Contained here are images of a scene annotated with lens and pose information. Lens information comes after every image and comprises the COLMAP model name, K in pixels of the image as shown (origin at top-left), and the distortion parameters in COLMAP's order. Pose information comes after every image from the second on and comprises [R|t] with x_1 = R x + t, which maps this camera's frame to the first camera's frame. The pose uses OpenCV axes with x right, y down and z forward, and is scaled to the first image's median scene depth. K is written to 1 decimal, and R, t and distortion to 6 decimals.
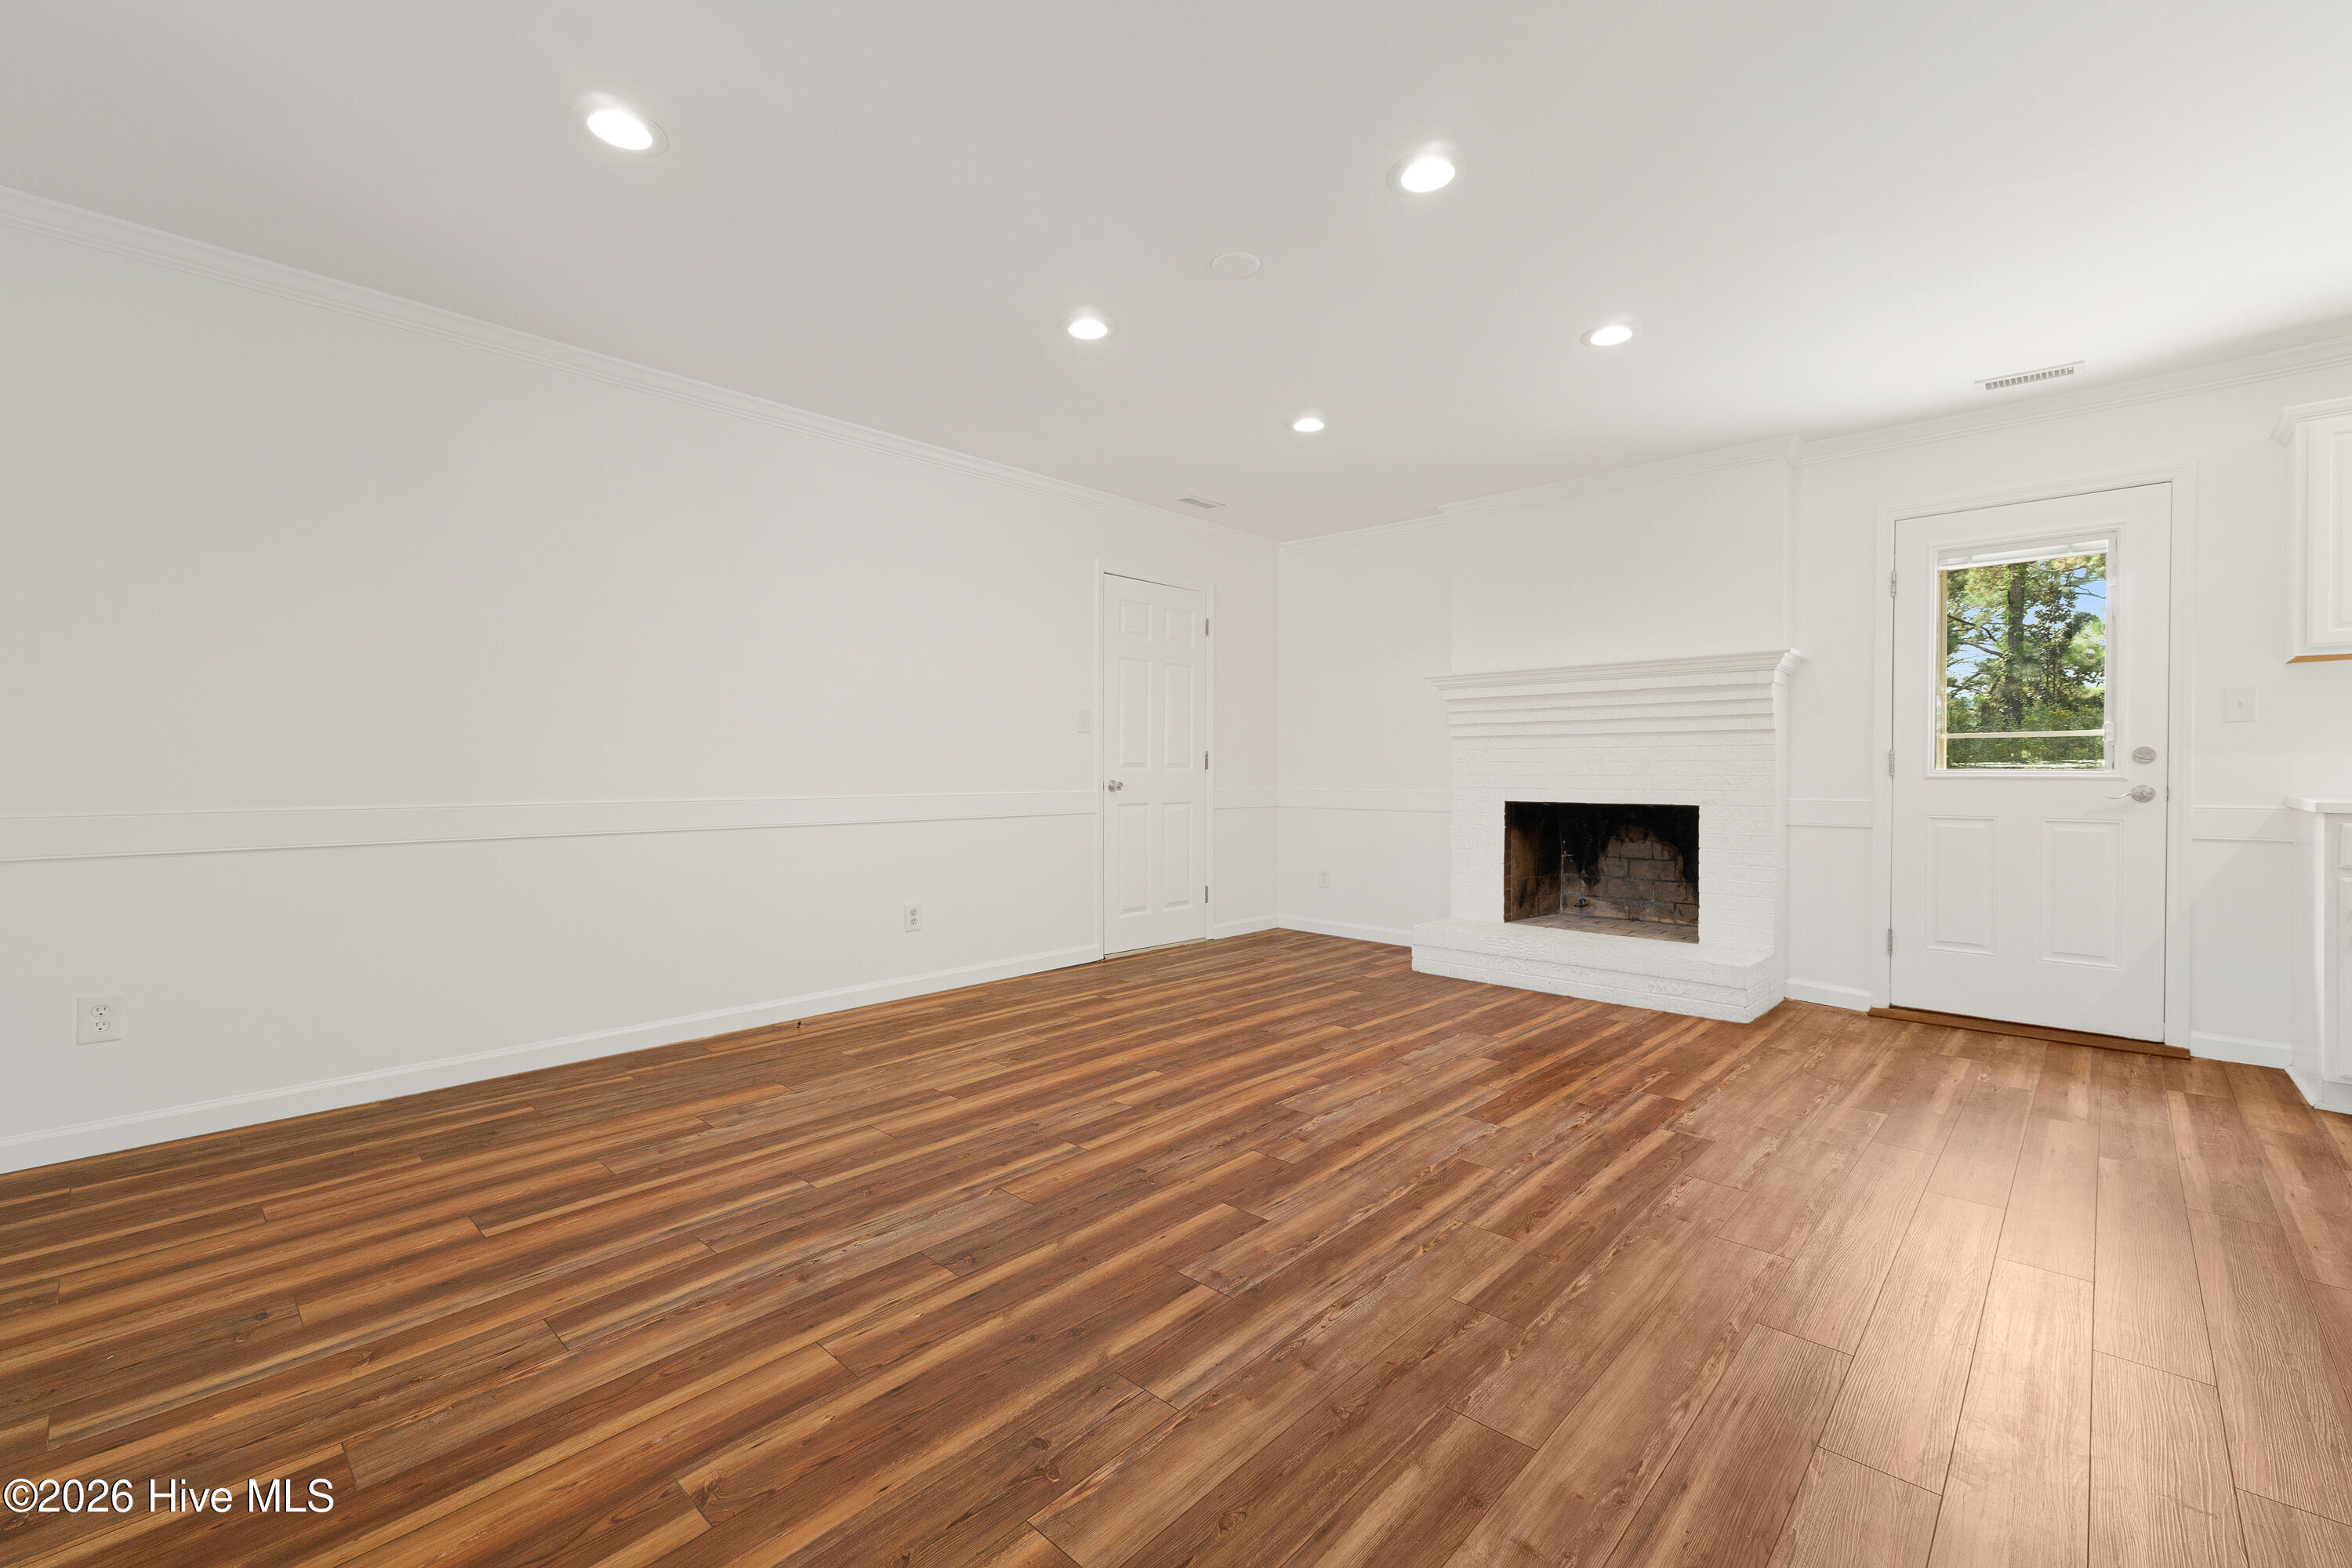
lens RADIAL K [[985.4, 0, 1174.9], [0, 985.4, 776.2], [0, 0, 1]] dist [0.004313, 0.000593]
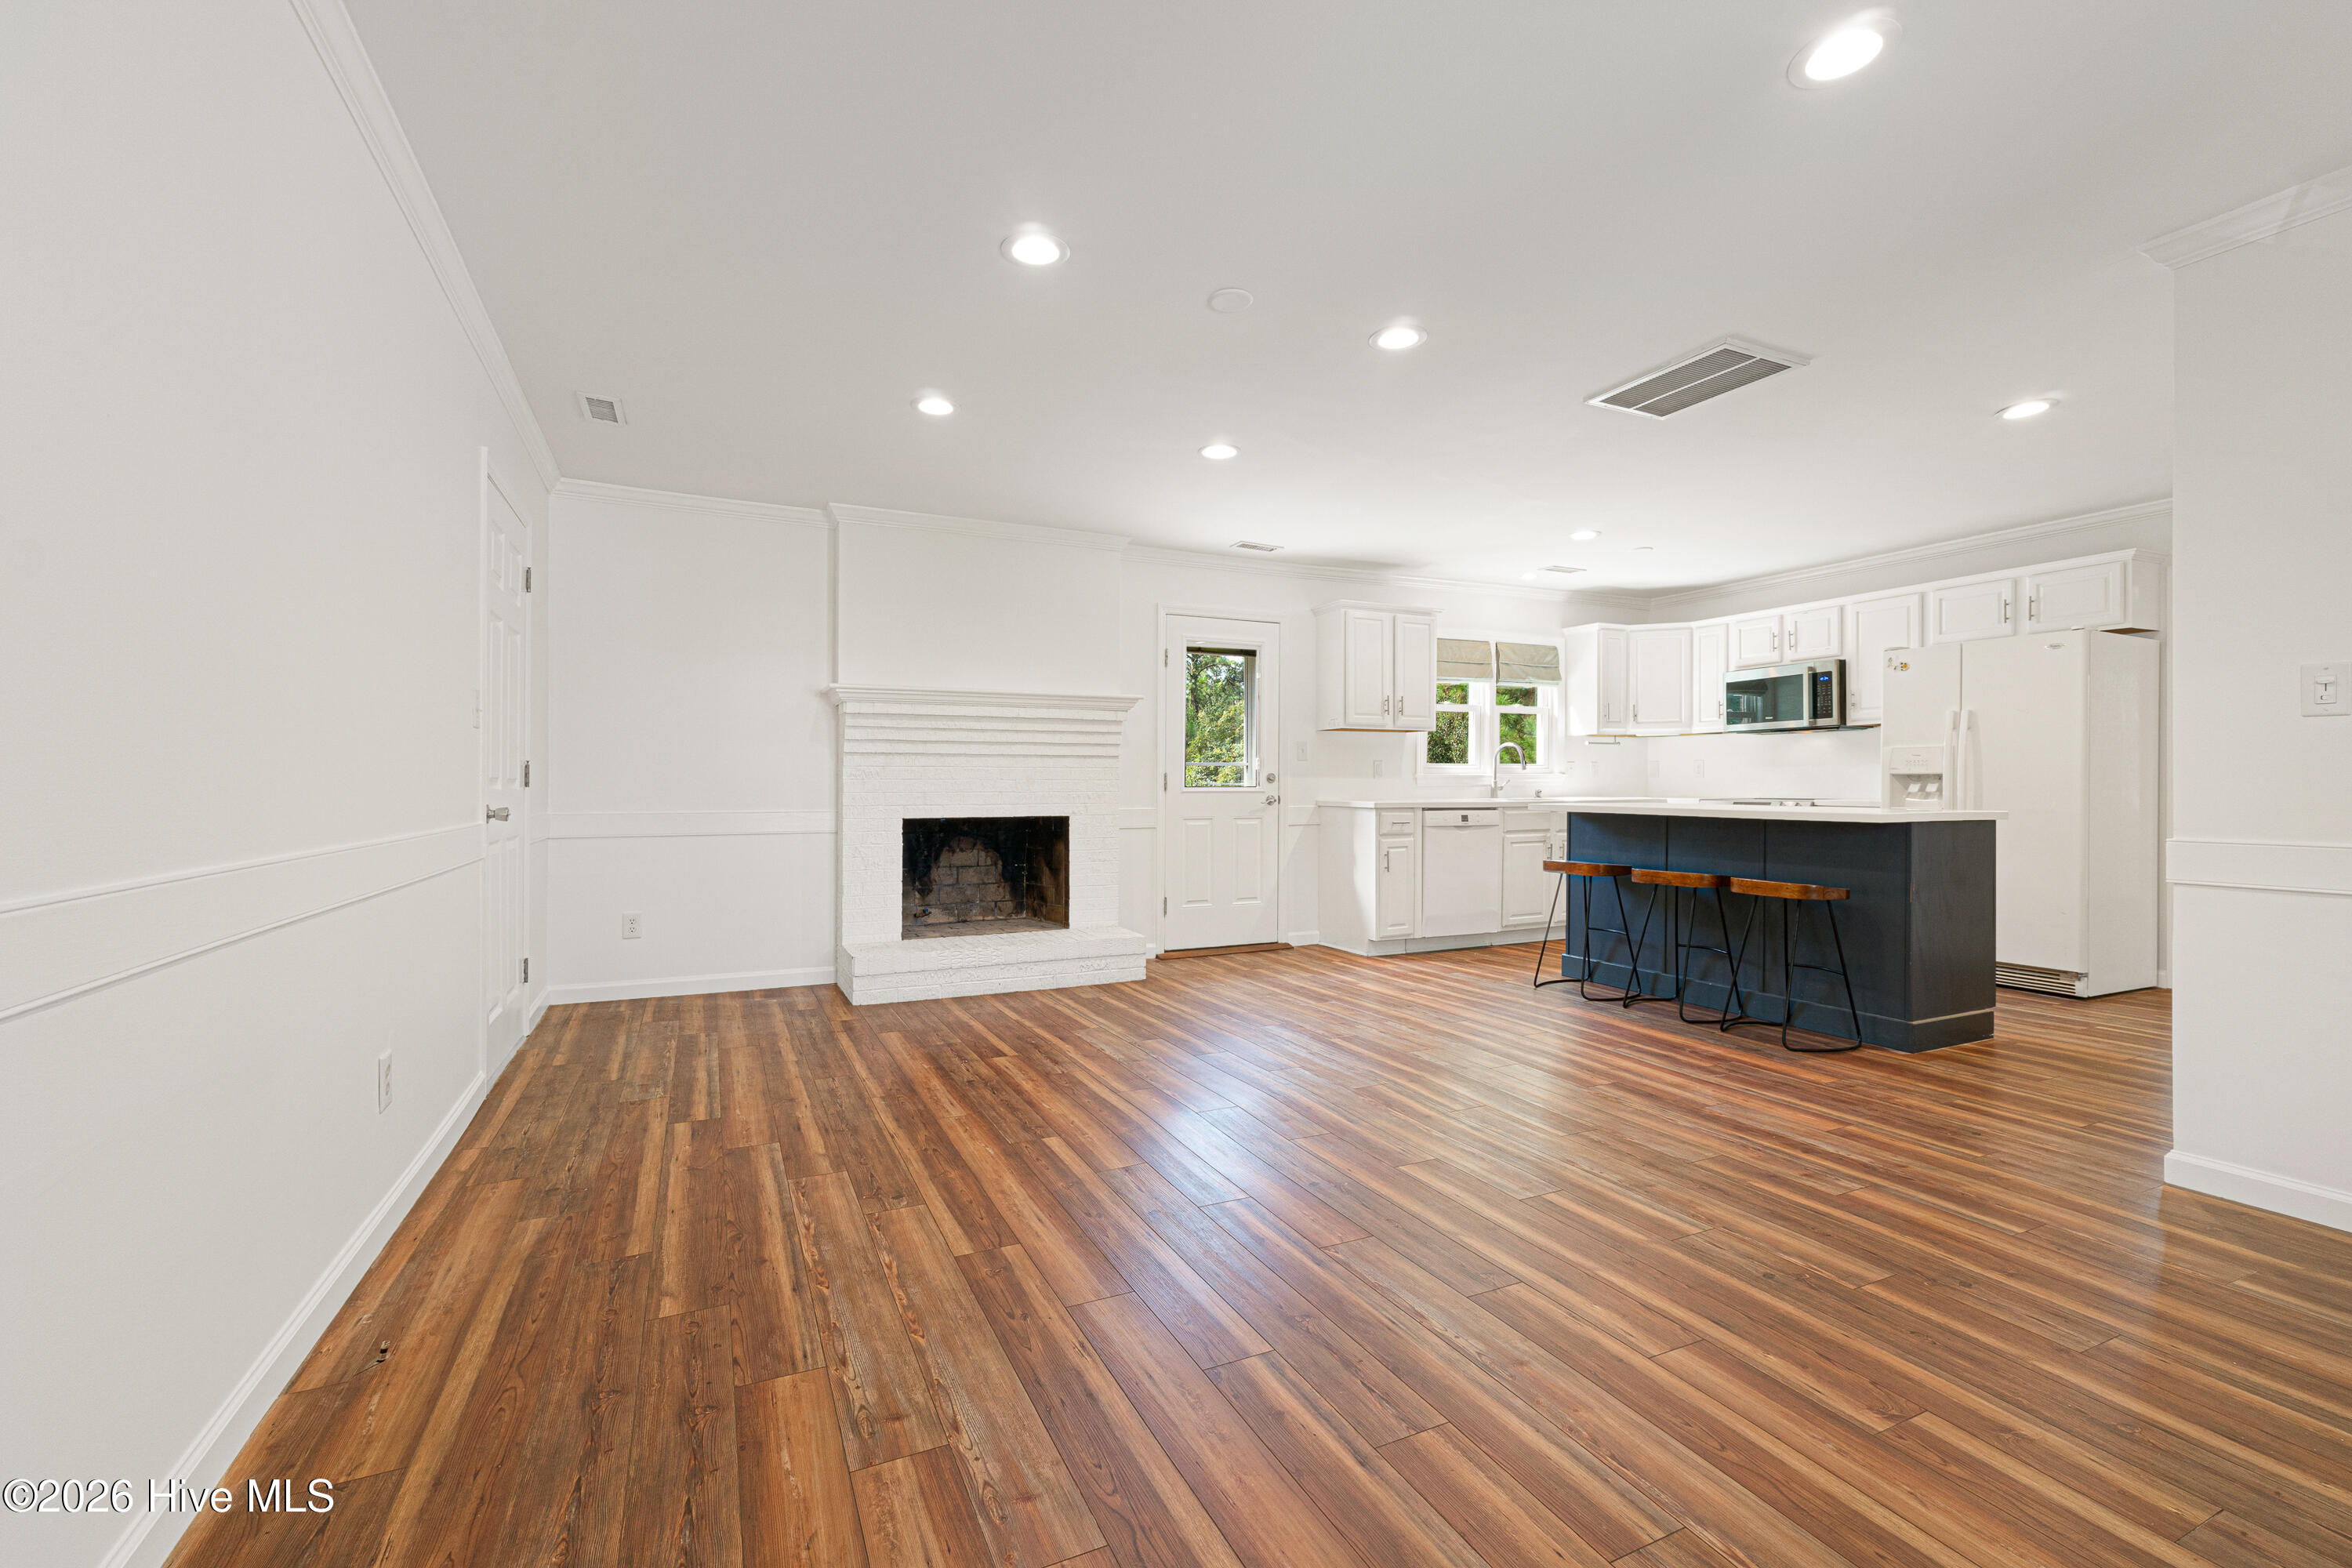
lens RADIAL K [[1002.6, 0, 1175.8], [0, 1002.6, 795.2], [0, 0, 1]] dist [0.002921, 0.000369]
pose [[0.363606, -0.011251, 0.931485, -0.882335], [0.006200, 0.999934, 0.009658, -0.011368], [-0.931532, 0.002264, 0.363652, 0.634740]]
